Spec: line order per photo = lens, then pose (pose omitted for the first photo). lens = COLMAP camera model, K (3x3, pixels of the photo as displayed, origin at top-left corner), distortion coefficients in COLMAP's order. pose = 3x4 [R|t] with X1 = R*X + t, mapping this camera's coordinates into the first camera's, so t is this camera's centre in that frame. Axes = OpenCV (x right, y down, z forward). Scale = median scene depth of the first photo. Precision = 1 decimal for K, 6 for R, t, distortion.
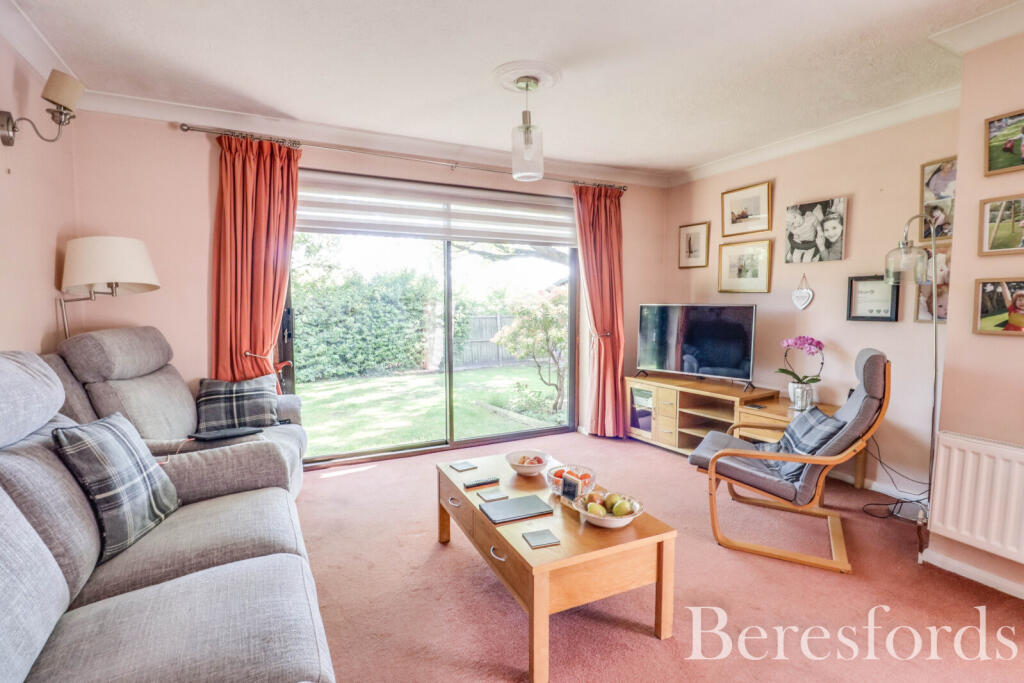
lens RADIAL K [[481.0, 0, 519.3], [0, 481.0, 346.0], [0, 0, 1]] dist [-0.001131, -0.001037]
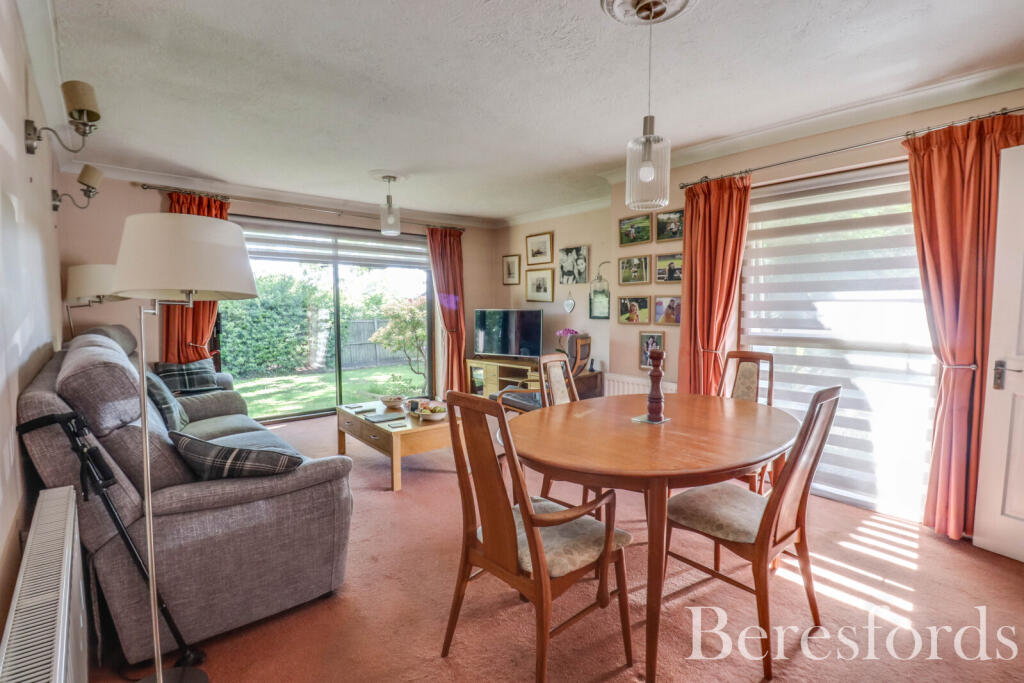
lens RADIAL K [[481.0, 0, 519.3], [0, 481.0, 346.0], [0, 0, 1]] dist [-0.001131, -0.001037]
pose [[0.969924, -0.018740, 0.242686, 0.025530], [0.021810, 0.999712, -0.009972, 0.045937], [-0.242430, 0.014965, 0.970054, -0.493312]]
